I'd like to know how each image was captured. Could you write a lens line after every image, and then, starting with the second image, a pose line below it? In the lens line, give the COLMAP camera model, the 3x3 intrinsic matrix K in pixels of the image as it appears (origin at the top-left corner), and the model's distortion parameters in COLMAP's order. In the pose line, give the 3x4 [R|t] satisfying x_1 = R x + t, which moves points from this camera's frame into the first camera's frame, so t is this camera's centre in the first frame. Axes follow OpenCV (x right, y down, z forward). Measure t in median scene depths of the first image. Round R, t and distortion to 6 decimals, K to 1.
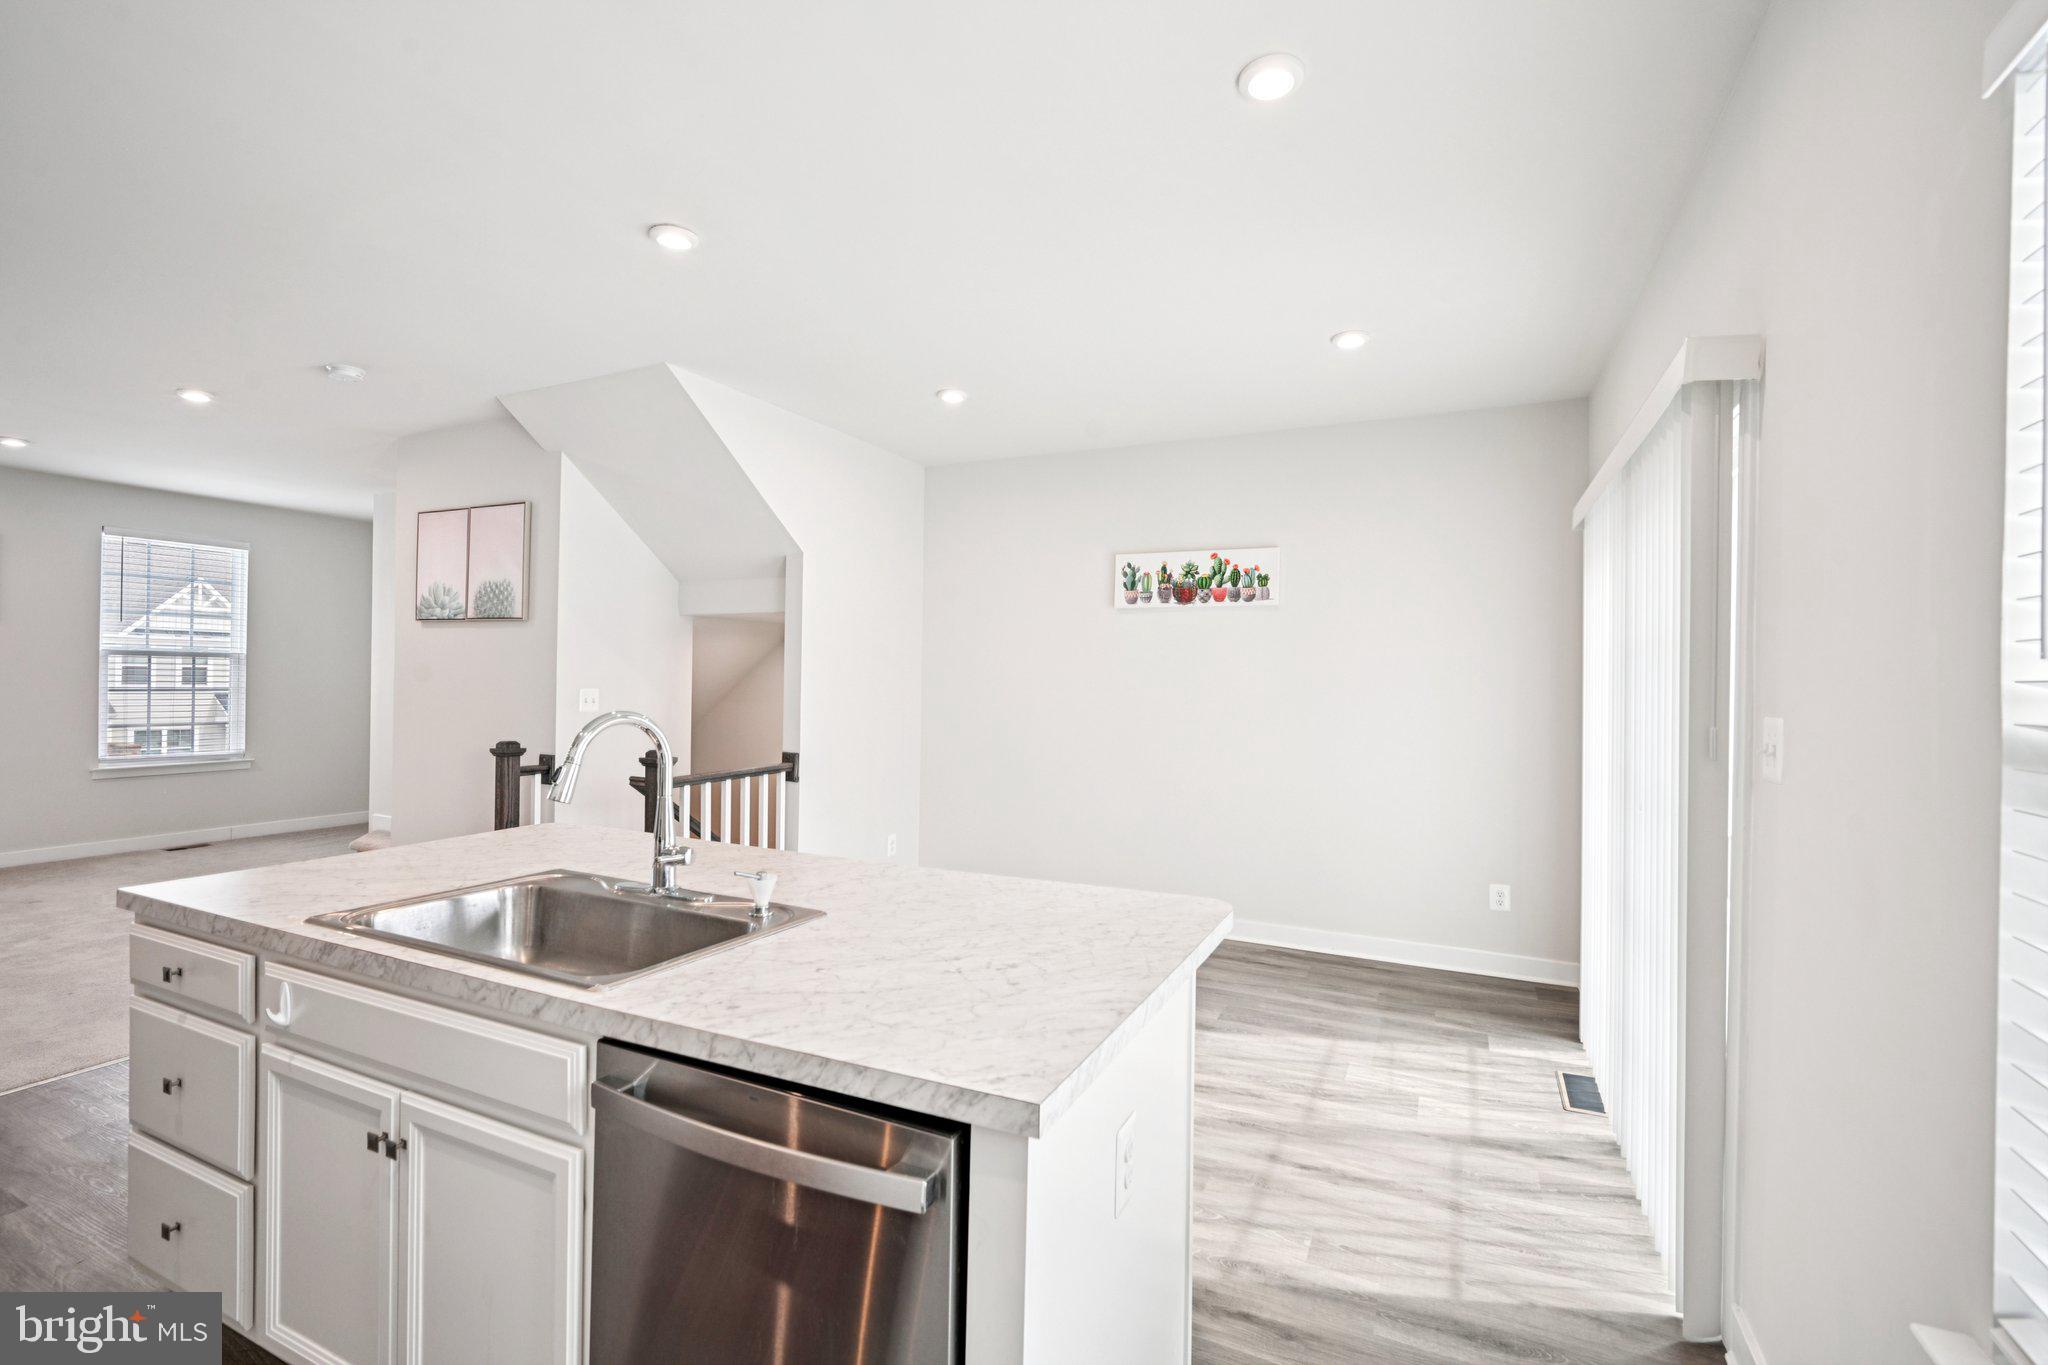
lens RADIAL K [[898.0, 0, 1025.0], [0, 898.0, 680.2], [0, 0, 1]] dist [-0.002154, 0.000620]
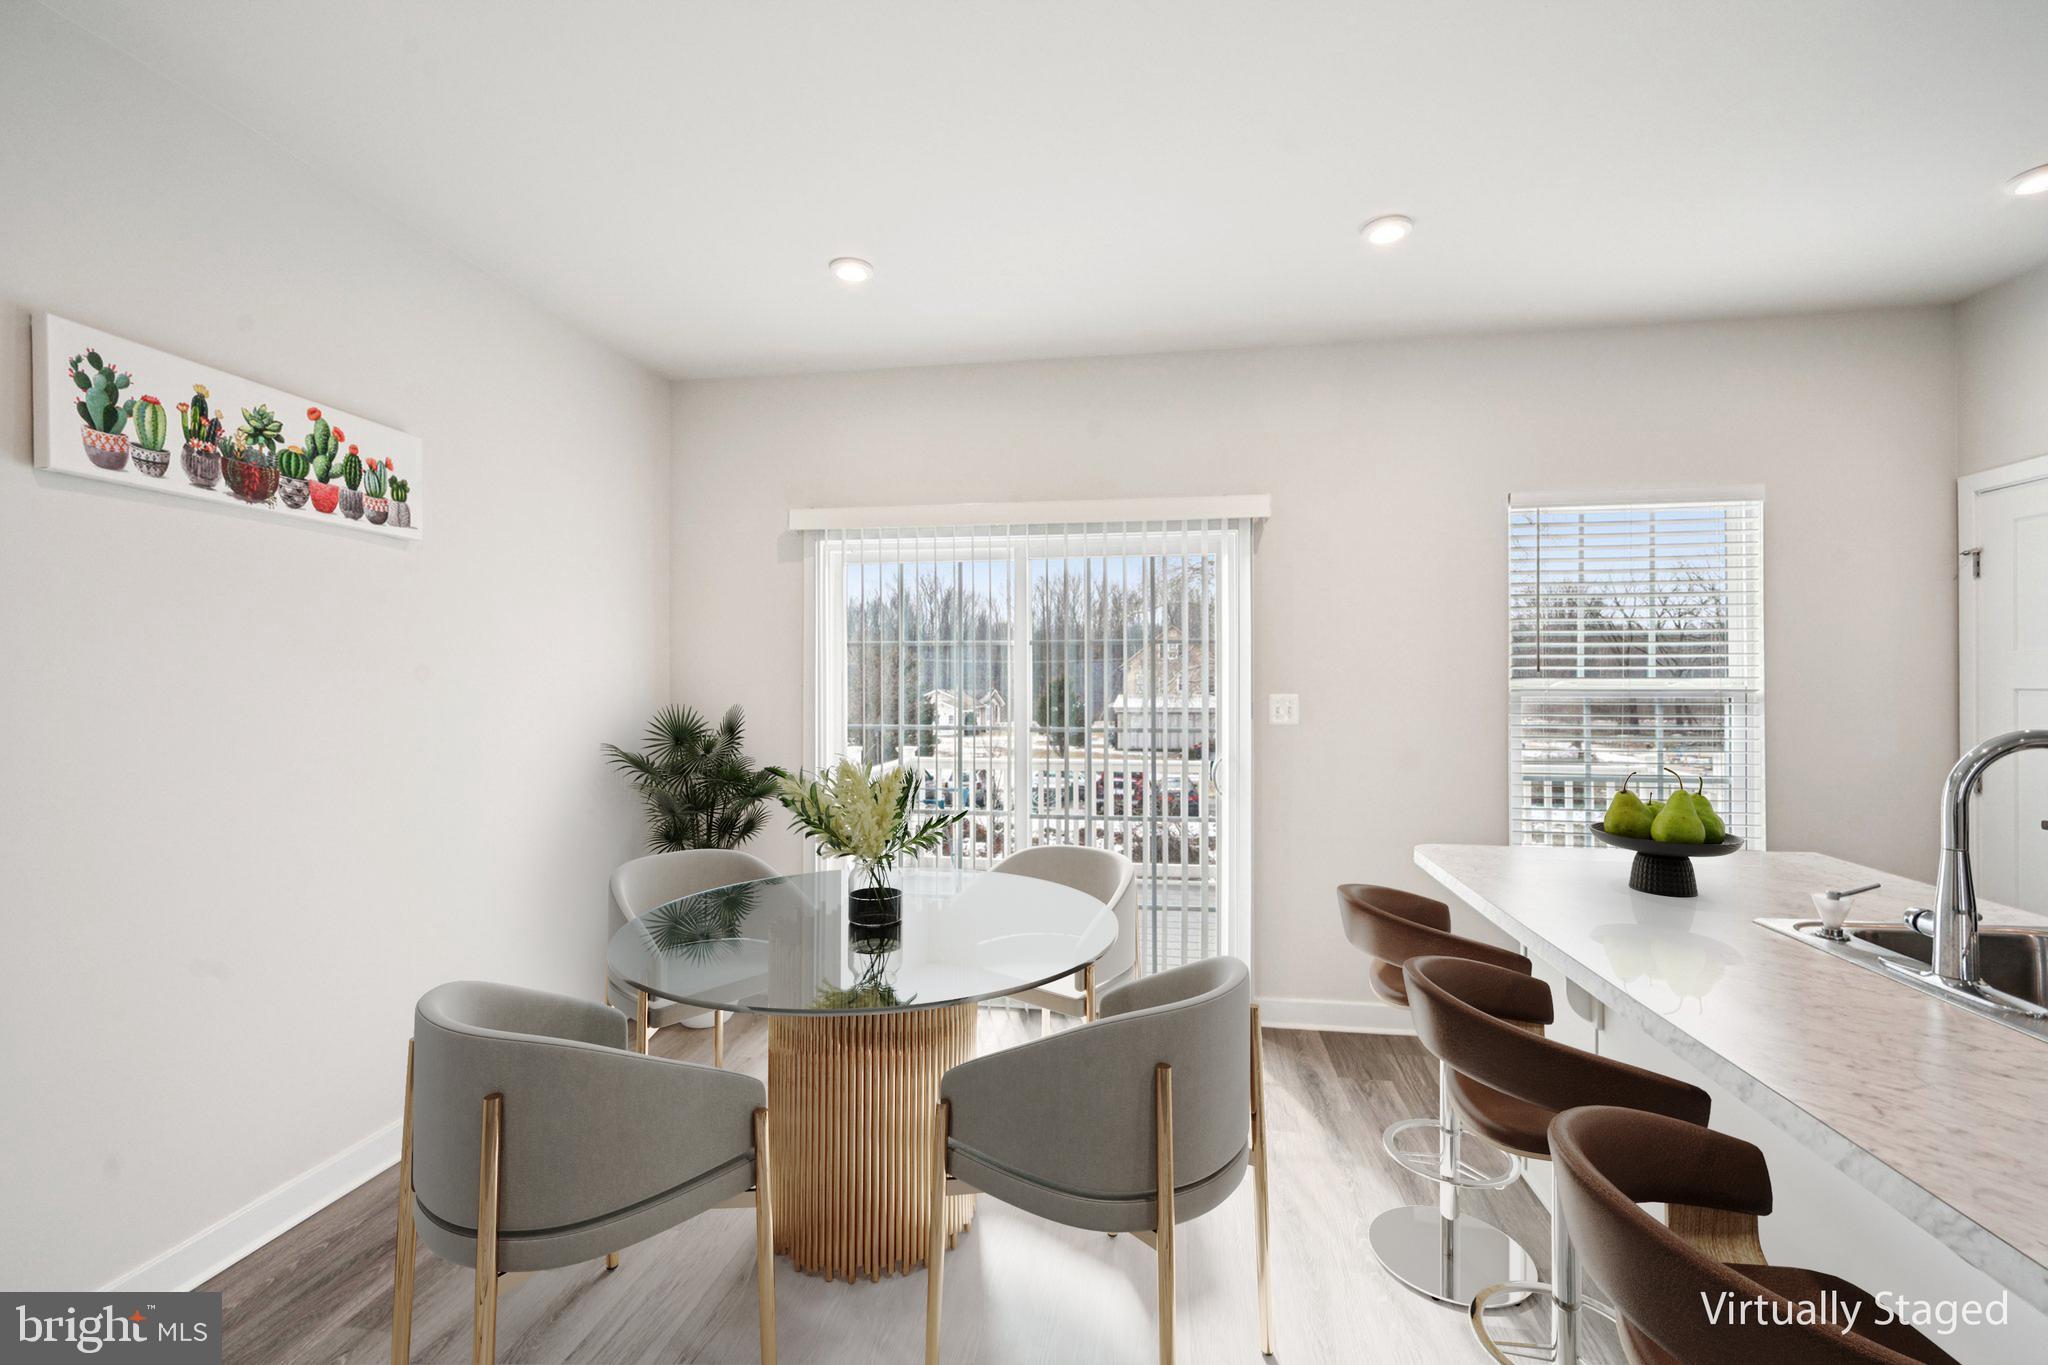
lens RADIAL K [[898.0, 0, 1016.6], [0, 898.0, 674.3], [0, 0, 1]] dist [-0.002154, 0.000620]
pose [[-0.285053, -0.007205, 0.958485, -0.361910], [-0.004054, 0.999972, 0.006311, -0.005306], [-0.958503, -0.002086, -0.285074, 0.803708]]
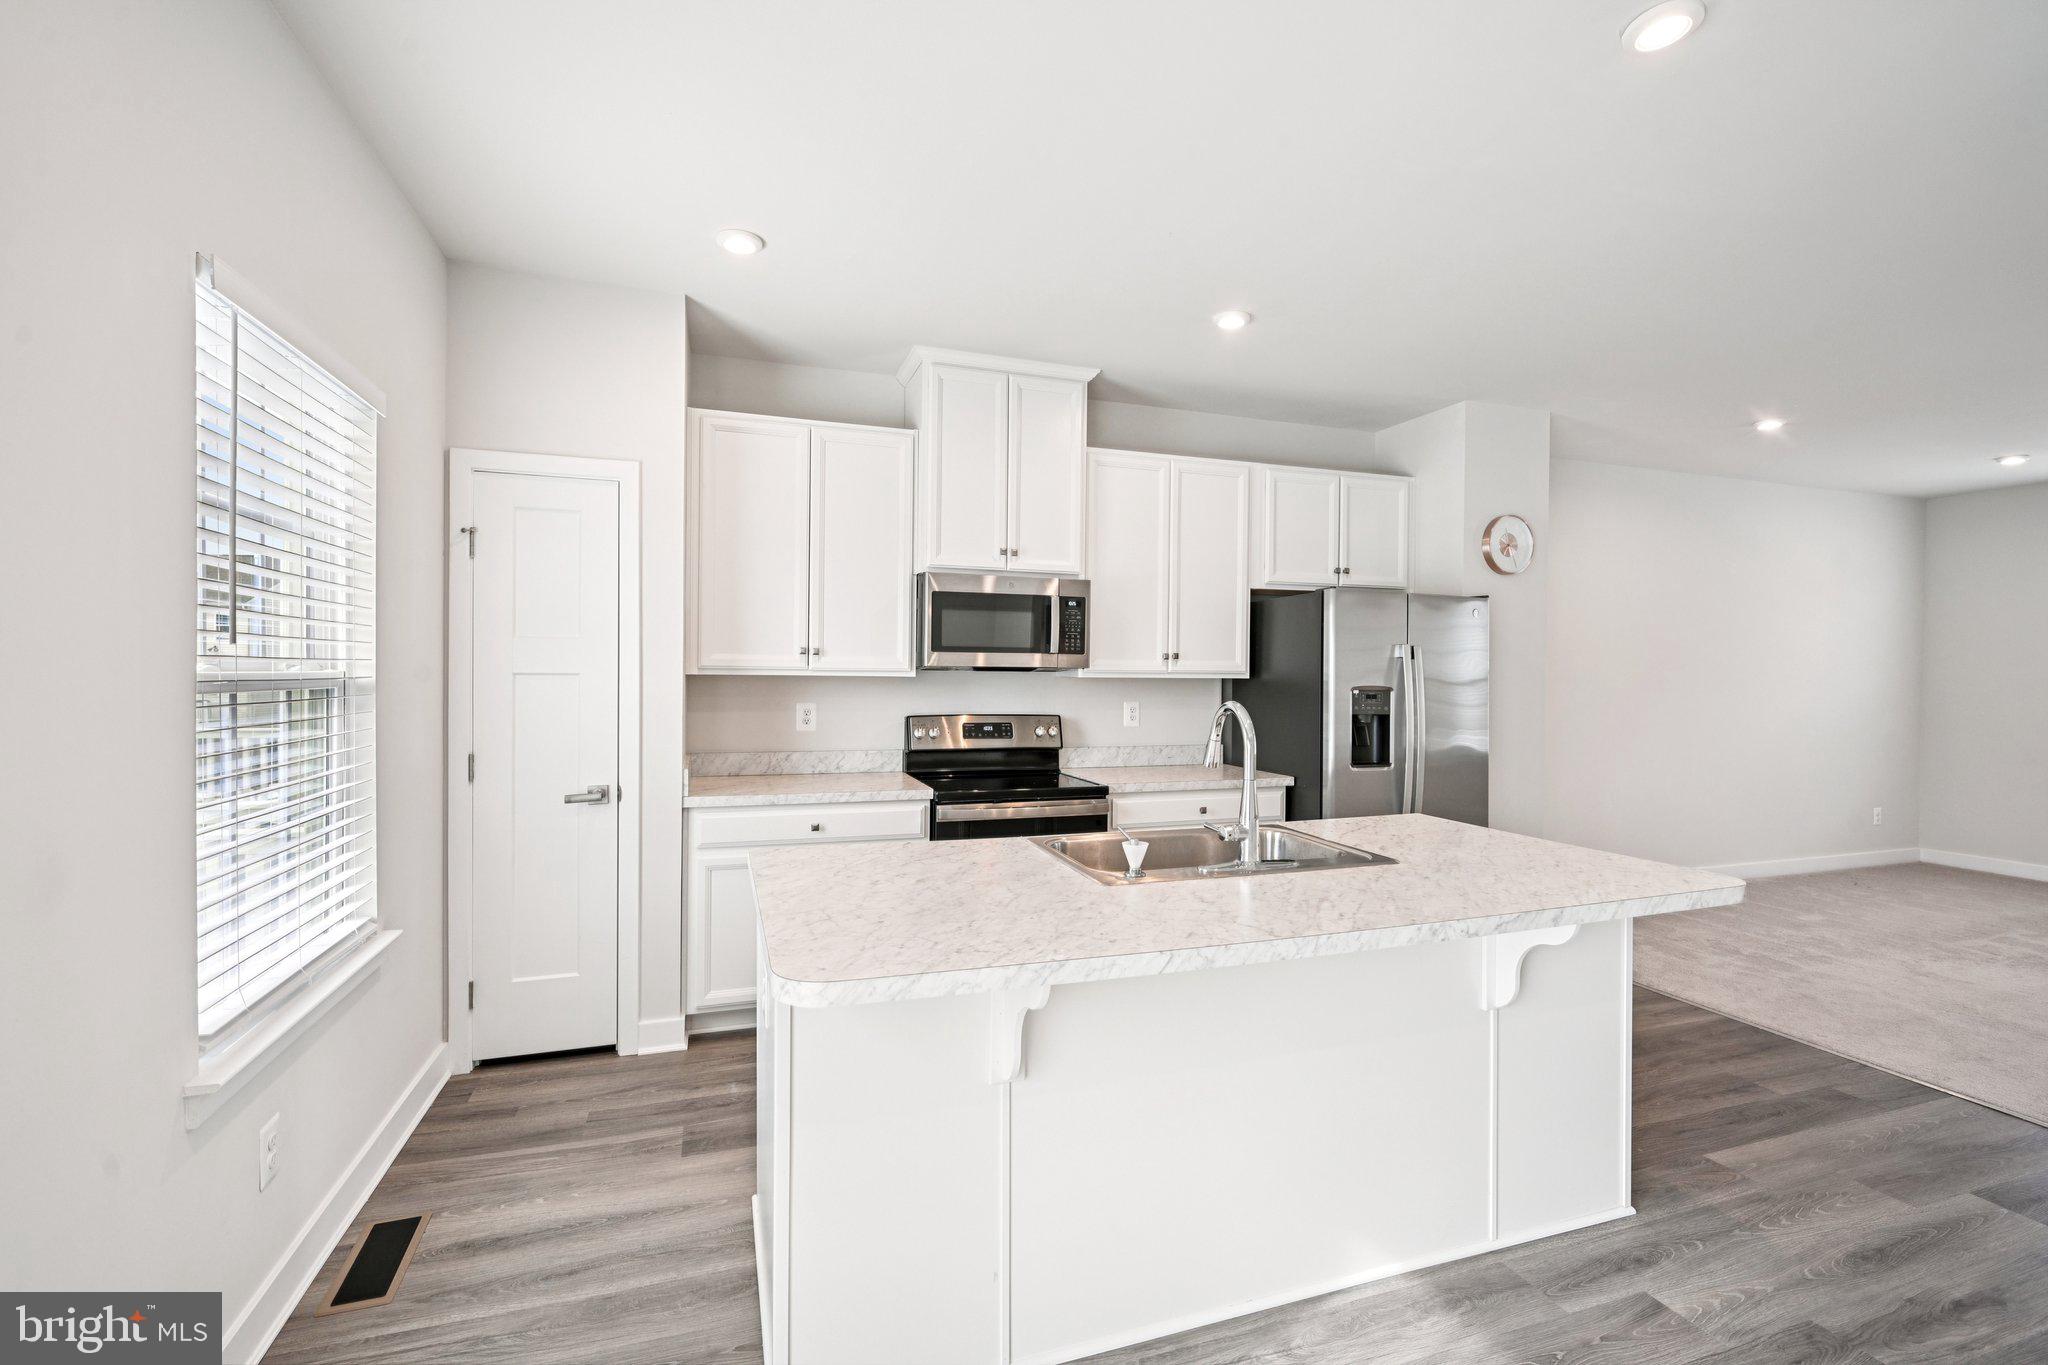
lens RADIAL K [[898.0, 0, 1026.3], [0, 898.0, 678.0], [0, 0, 1]] dist [-0.002154, 0.000620]
pose [[-0.710669, -0.015061, -0.703366, 0.243029], [-0.018861, 0.999819, -0.002351, 0.004410], [0.703274, 0.011595, -0.710824, 0.667096]]
